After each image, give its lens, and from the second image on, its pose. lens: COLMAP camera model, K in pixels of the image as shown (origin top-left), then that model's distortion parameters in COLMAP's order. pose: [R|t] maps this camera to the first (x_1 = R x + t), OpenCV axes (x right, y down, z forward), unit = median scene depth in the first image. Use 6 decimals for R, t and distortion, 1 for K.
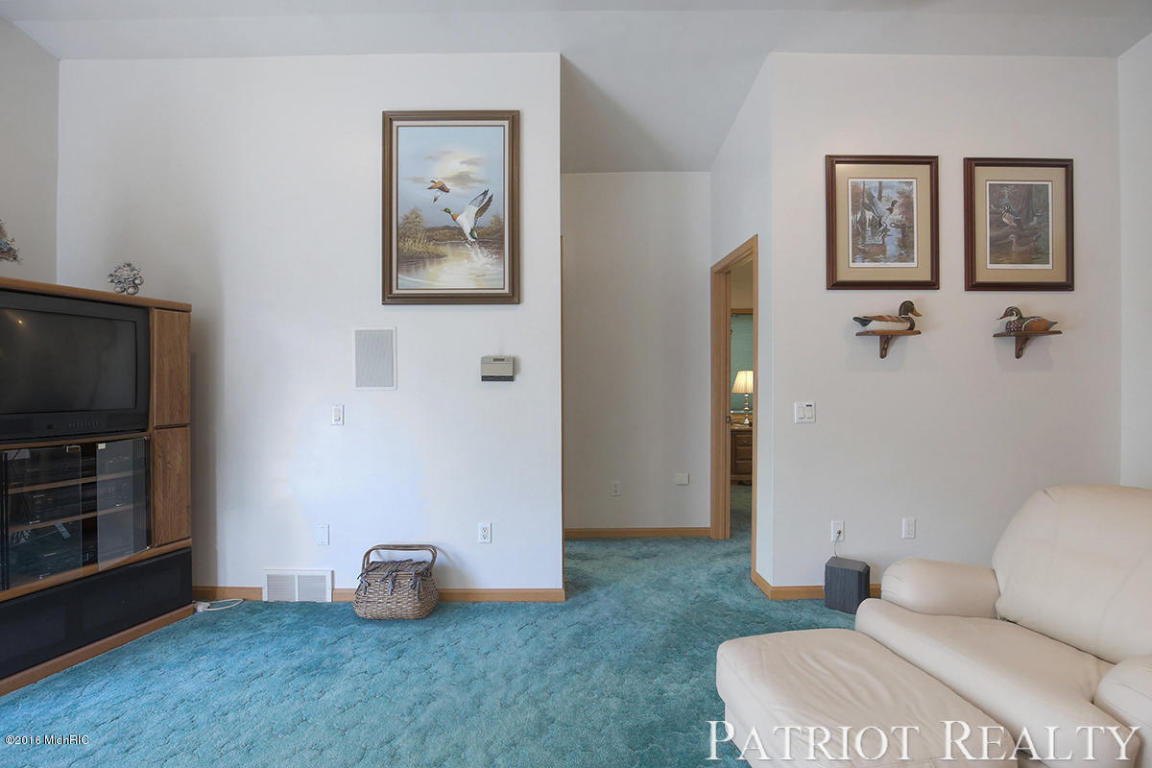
lens RADIAL K [[528.2, 0, 571.1], [0, 528.2, 388.1], [0, 0, 1]] dist [-0.024294, 0.001031]
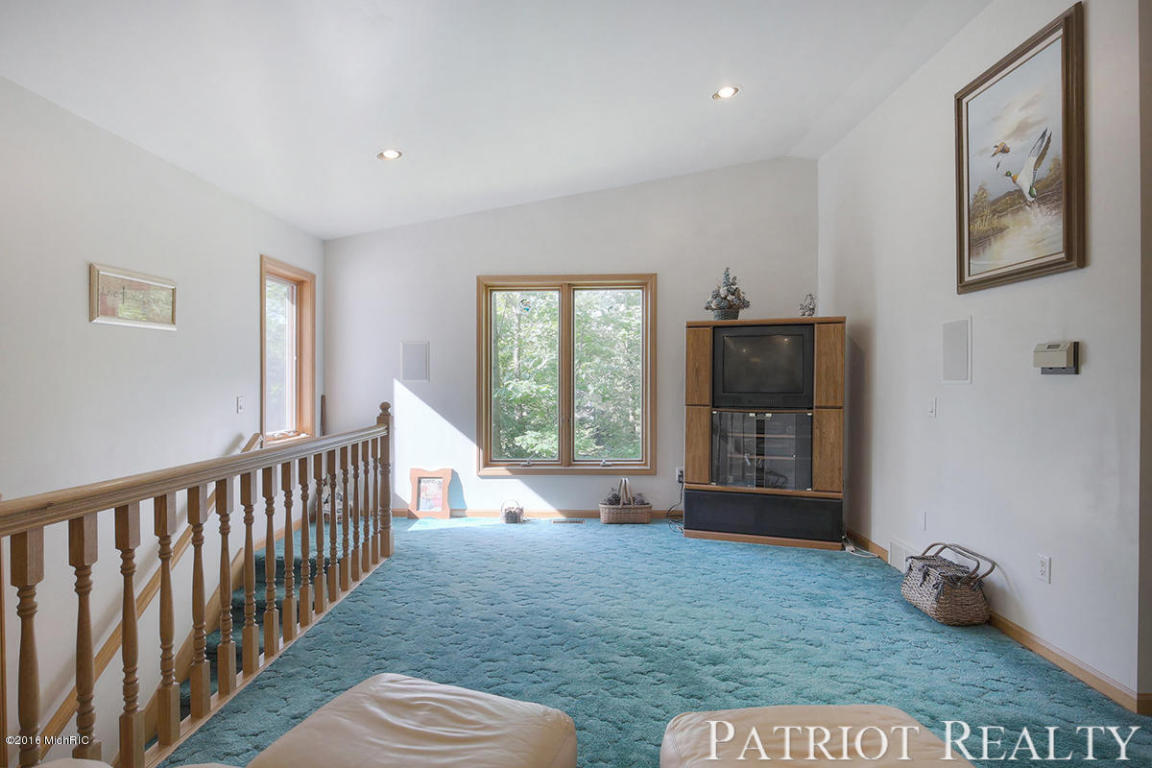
lens RADIAL K [[577.2, 0, 574.1], [0, 577.2, 375.5], [0, 0, 1]] dist [-0.029767, 0.004367]
pose [[-0.015678, 0.000858, -0.999877, 0.691372], [-0.004483, 0.999990, 0.000928, -0.009188], [0.999867, 0.004497, -0.015674, 0.314849]]
